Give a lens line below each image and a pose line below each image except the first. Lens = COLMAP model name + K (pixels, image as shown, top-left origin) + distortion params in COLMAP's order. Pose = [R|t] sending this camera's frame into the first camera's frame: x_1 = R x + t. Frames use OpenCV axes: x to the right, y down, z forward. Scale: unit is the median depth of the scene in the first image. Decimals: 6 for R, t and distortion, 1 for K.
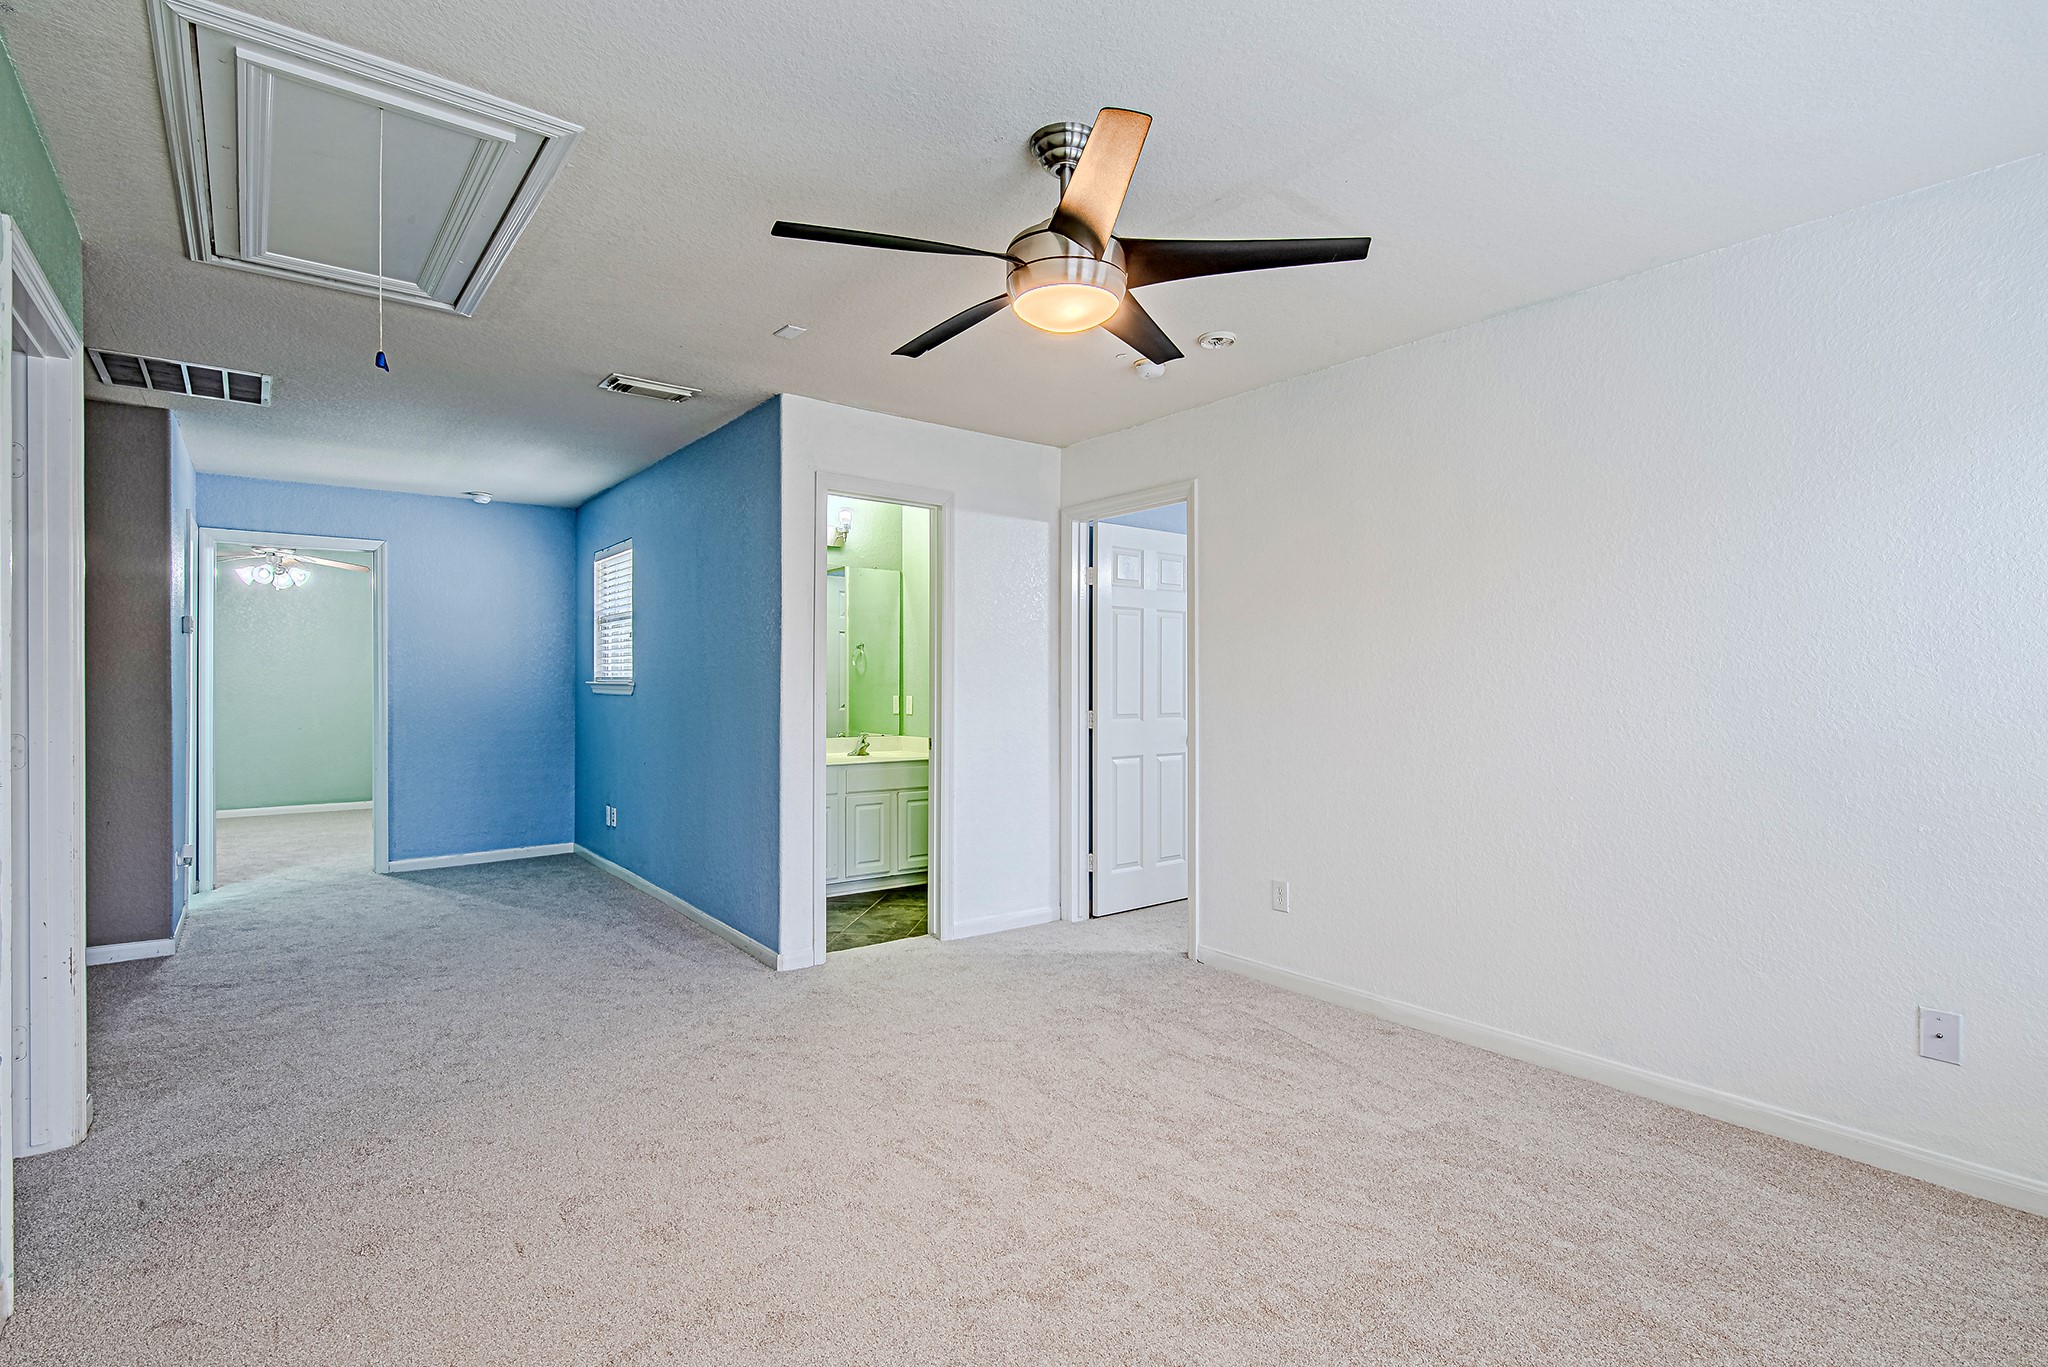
lens RADIAL K [[979.9, 0, 1012.2], [0, 979.9, 677.5], [0, 0, 1]] dist [0.014628, -0.007542]
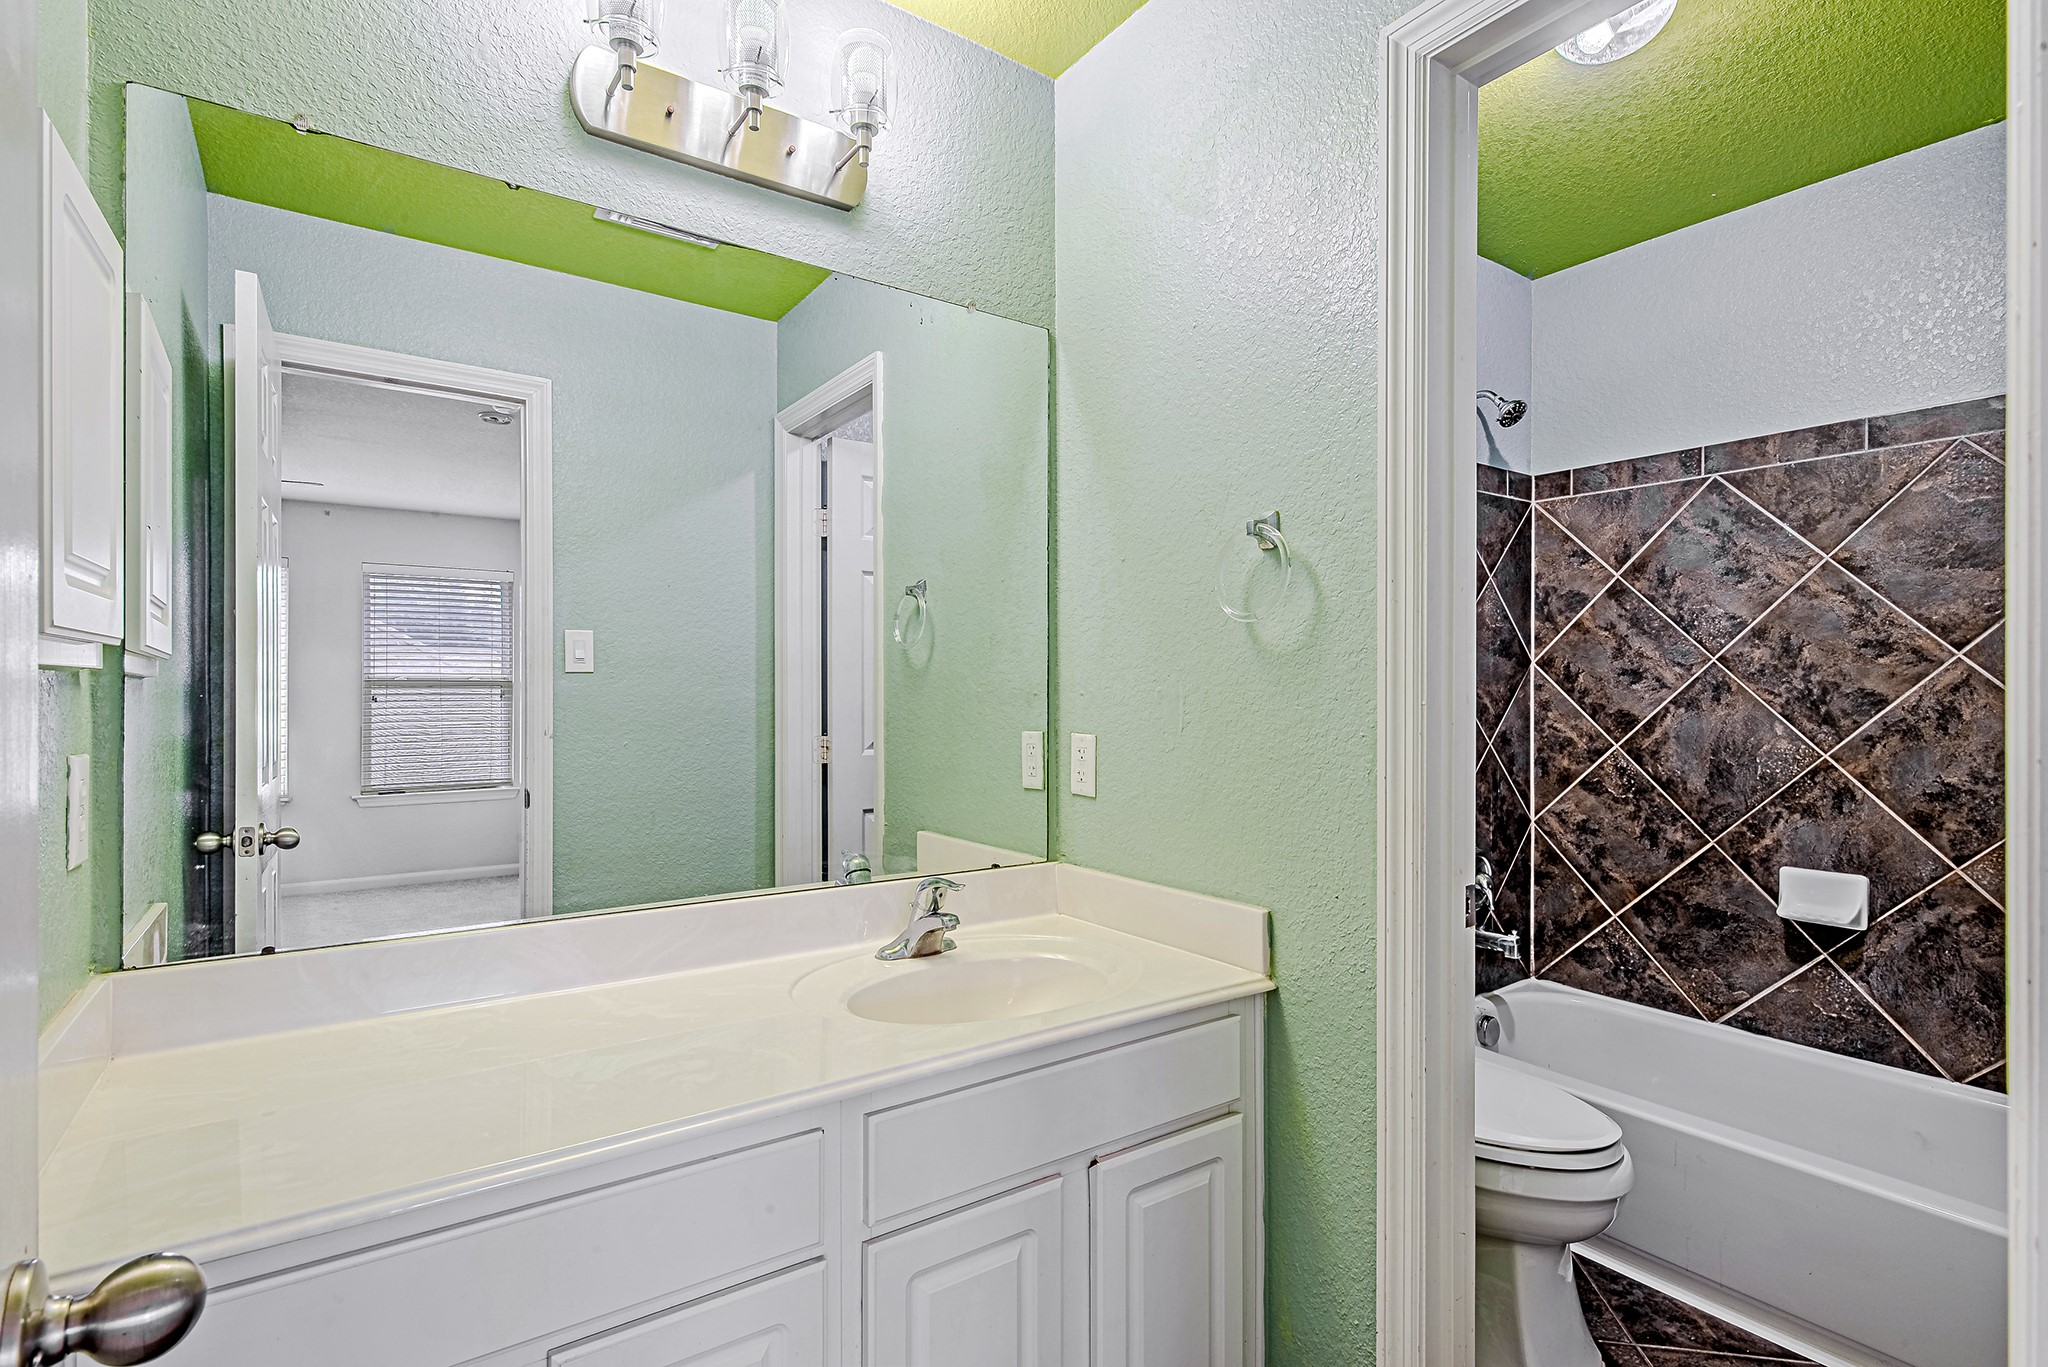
lens RADIAL K [[979.9, 0, 1027.1], [0, 979.9, 691.0], [0, 0, 1]] dist [0.014628, -0.007542]
pose [[0.999669, -0.002617, -0.025596, -0.114219], [0.002513, 0.999989, -0.004083, 0.006872], [0.025606, 0.004017, 0.999664, 0.697906]]
